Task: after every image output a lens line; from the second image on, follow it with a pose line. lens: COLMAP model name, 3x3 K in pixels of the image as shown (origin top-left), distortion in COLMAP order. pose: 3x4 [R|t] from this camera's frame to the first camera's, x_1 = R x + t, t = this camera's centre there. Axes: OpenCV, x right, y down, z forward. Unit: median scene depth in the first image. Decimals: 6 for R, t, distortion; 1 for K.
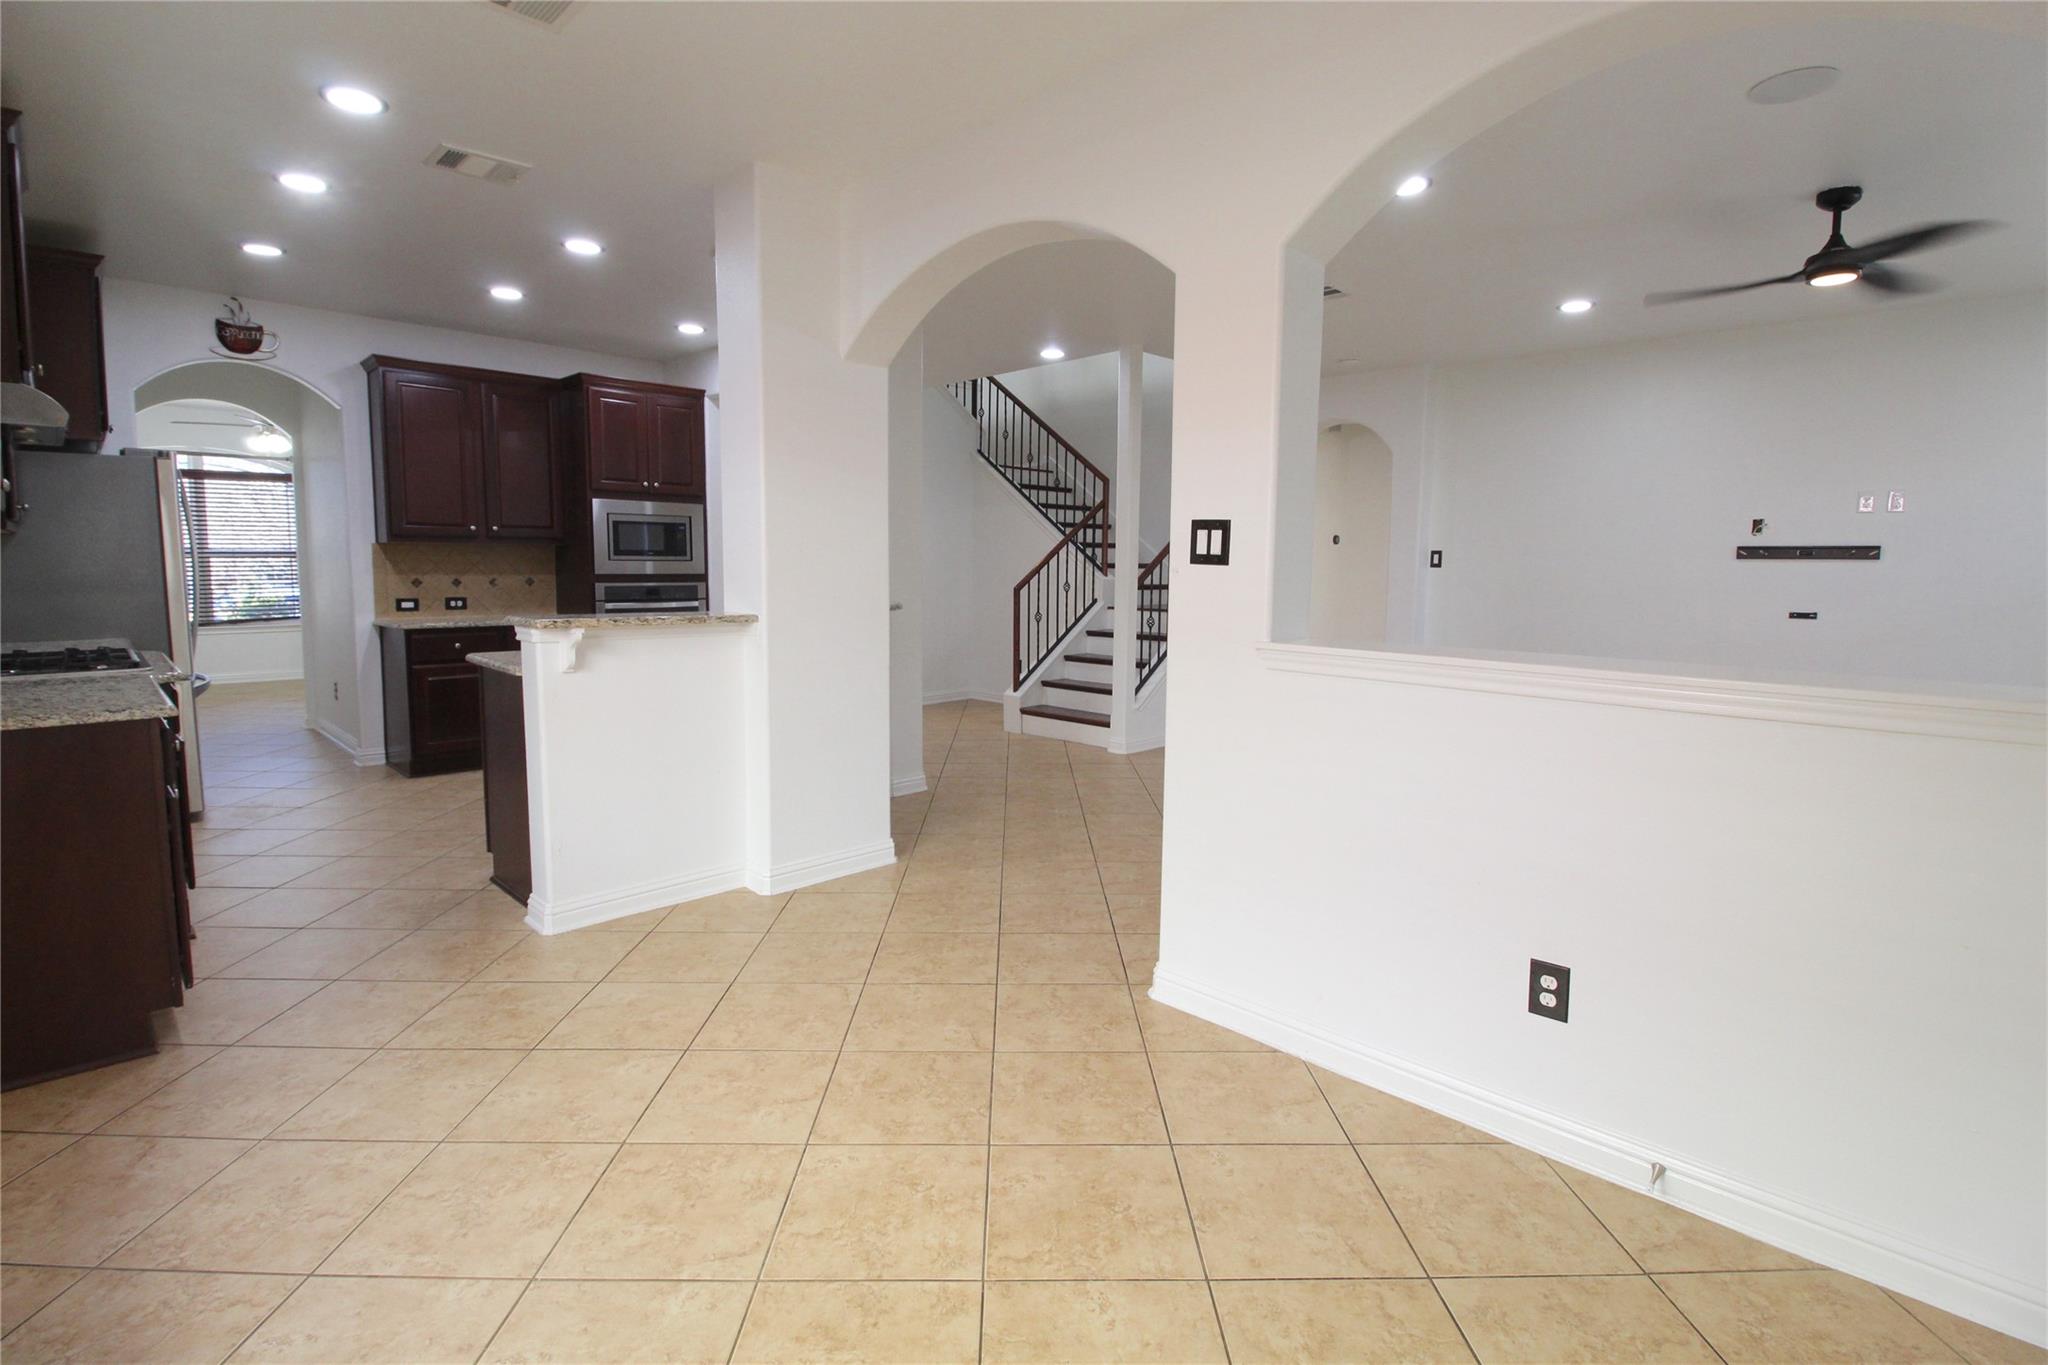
lens RADIAL K [[960.4, 0, 1022.0], [0, 960.4, 668.3], [0, 0, 1]] dist [-0.001040, -0.002621]
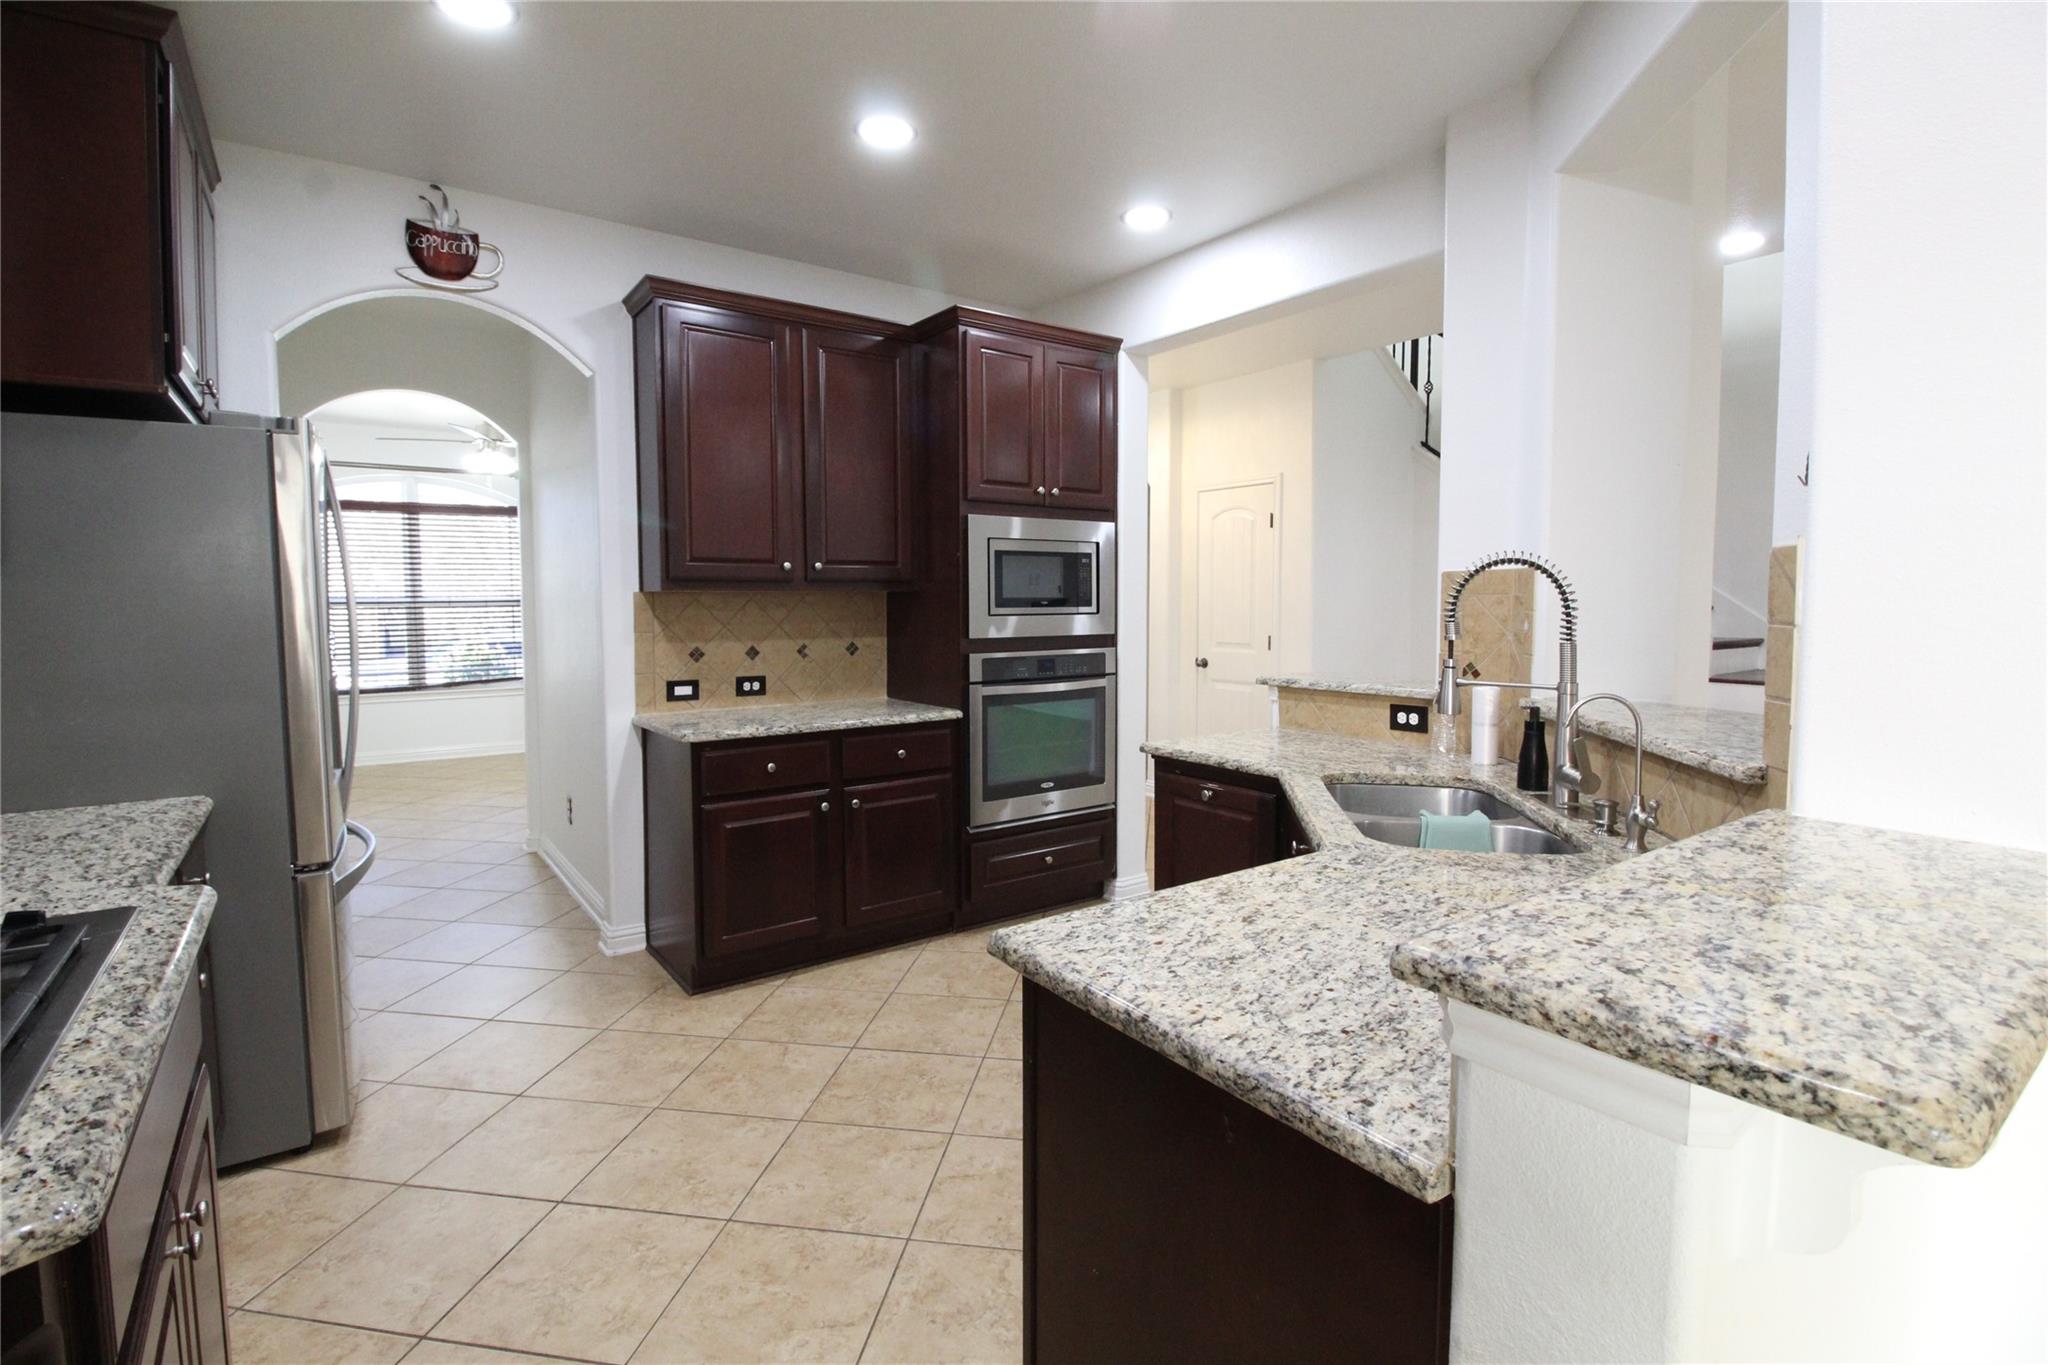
lens RADIAL K [[960.4, 0, 1041.3], [0, 960.4, 675.5], [0, 0, 1]] dist [-0.001040, -0.002621]
pose [[0.989061, 0.001939, -0.147497, -0.317887], [-0.006229, 0.999571, -0.028631, -0.059278], [0.147378, 0.029237, 0.988648, 0.417793]]
